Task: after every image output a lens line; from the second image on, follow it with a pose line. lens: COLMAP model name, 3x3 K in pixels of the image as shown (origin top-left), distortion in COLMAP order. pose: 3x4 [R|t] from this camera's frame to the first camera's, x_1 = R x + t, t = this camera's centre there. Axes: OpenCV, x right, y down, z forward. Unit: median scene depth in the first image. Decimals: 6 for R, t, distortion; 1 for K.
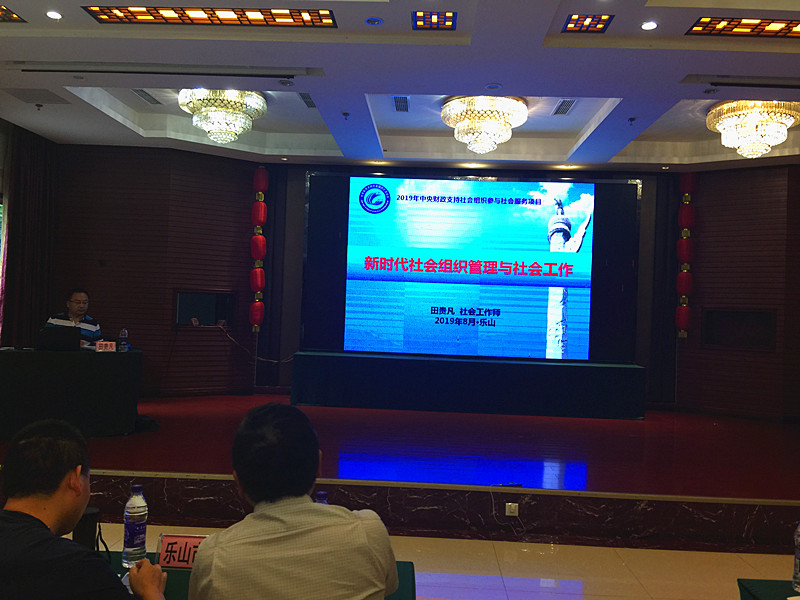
lens RADIAL K [[691.4, 0, 400.0], [0, 691.4, 300.0], [0, 0, 1]] dist [0.047646, -0.011856]
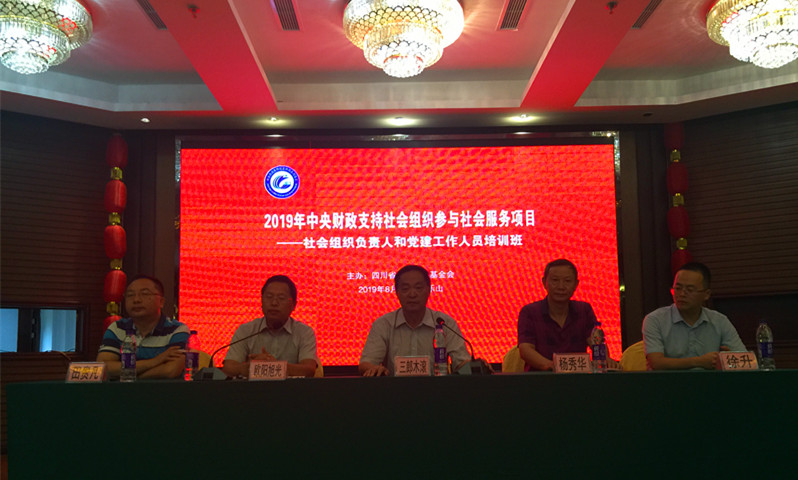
lens RADIAL K [[757.4, 0, 396.6], [0, 757.4, 254.8], [0, 0, 1]] dist [0.077887, -0.195330]
pose [[0.996655, -0.041168, 0.070593, 0.038986], [0.047910, 0.994167, -0.096627, 0.033341], [-0.066203, 0.099686, 0.992814, 0.200151]]
